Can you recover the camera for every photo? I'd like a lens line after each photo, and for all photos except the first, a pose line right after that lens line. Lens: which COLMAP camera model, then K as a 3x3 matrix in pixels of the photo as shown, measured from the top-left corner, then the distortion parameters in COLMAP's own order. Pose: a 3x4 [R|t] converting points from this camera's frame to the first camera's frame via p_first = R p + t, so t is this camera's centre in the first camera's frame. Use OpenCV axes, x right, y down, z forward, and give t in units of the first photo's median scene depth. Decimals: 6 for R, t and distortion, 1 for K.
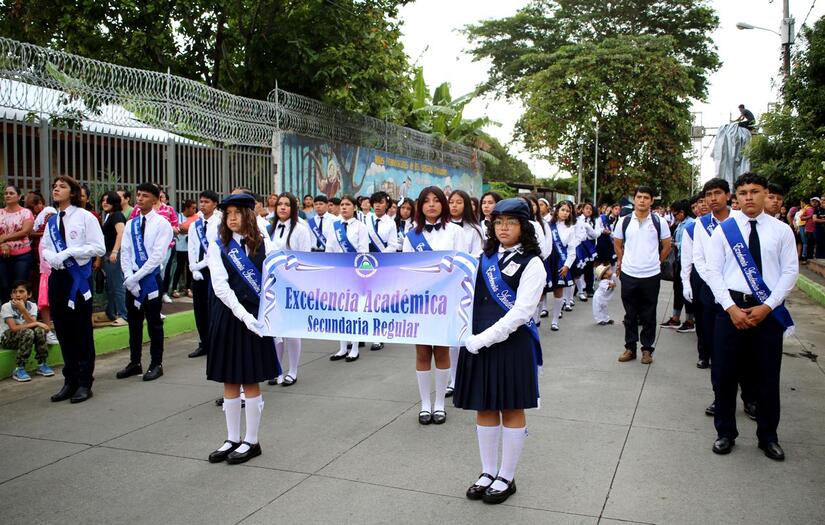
lens RADIAL K [[788.6, 0, 412.0], [0, 788.6, 271.0], [0, 0, 1]] dist [-0.057316, 0.000000]
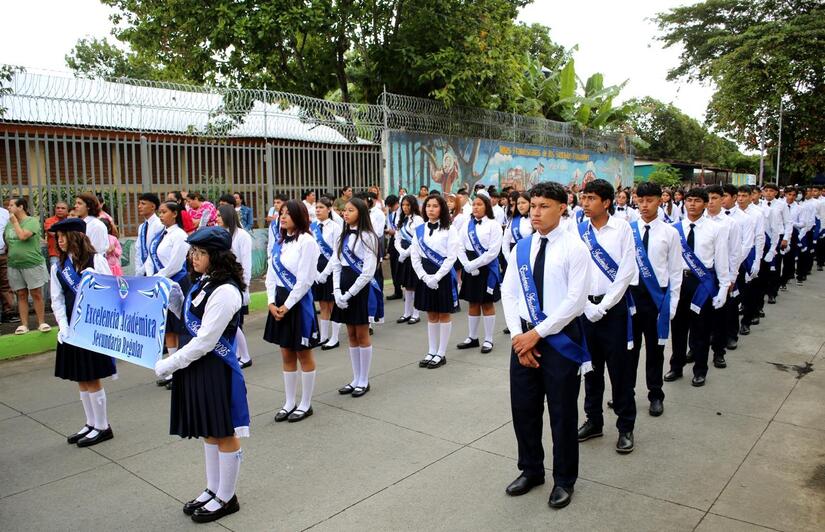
lens RADIAL K [[686.6, 0, 408.8], [0, 686.6, 268.9], [0, 0, 1]] dist [-0.090968, 0.061864]
pose [[0.950971, 0.020682, -0.308587, 0.115454], [-0.007682, 0.999033, 0.043284, -0.014044], [0.309184, -0.038791, 0.950211, 0.044011]]
